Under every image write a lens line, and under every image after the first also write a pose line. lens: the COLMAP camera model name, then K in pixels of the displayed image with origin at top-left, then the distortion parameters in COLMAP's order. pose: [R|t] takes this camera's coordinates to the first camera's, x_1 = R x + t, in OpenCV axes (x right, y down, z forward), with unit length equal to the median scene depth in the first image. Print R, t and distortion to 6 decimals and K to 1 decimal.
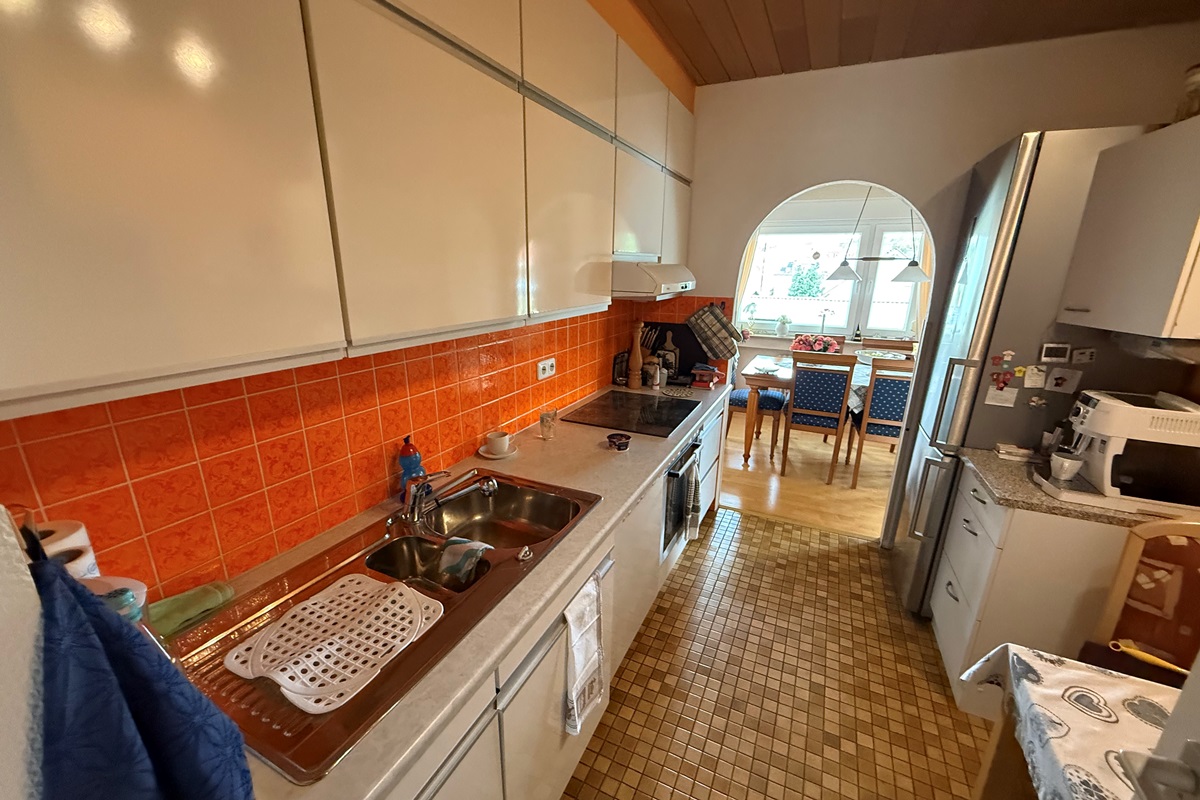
lens RADIAL K [[475.3, 0, 596.2], [0, 475.3, 402.4], [0, 0, 1]] dist [0.003173, 0.000280]
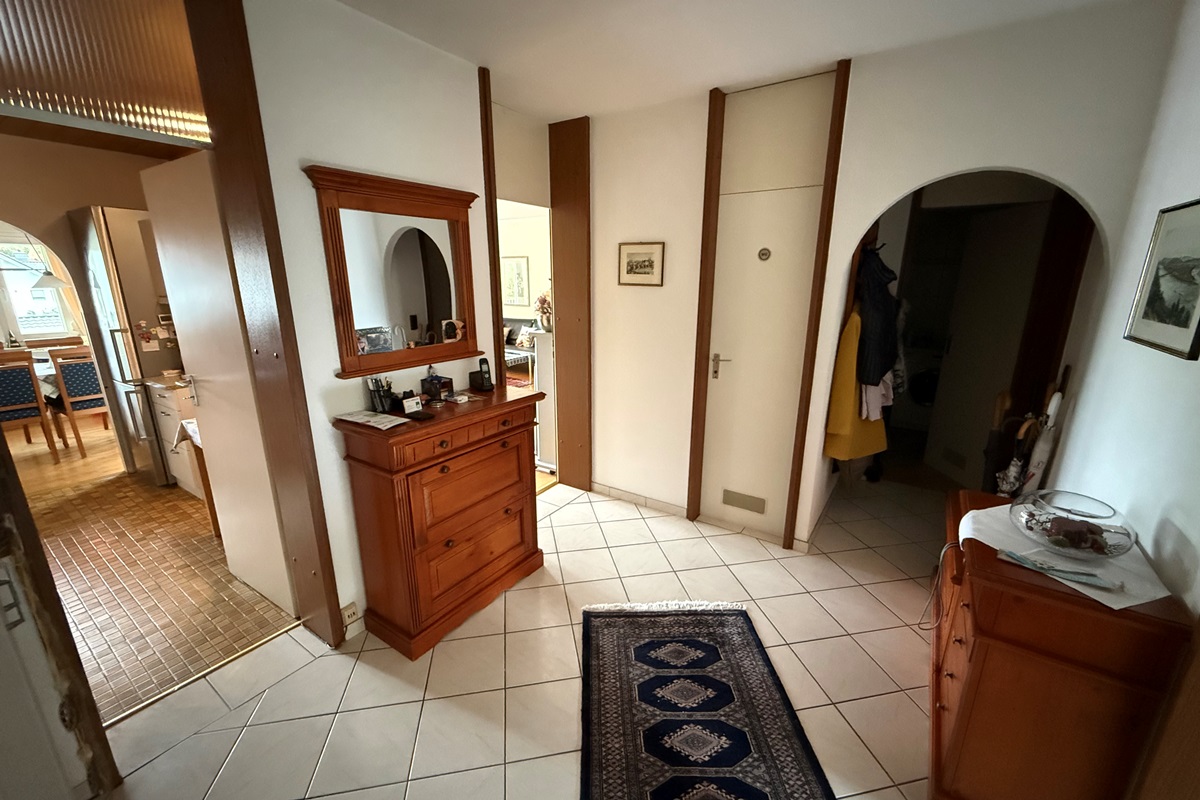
lens RADIAL K [[475.3, 0, 598.8], [0, 475.3, 400.9], [0, 0, 1]] dist [0.003173, 0.000280]
pose [[0.148604, -0.266723, 0.952248, -0.464784], [0.278800, 0.935178, 0.218433, 0.174193], [-0.948782, 0.233027, 0.213334, -0.650072]]
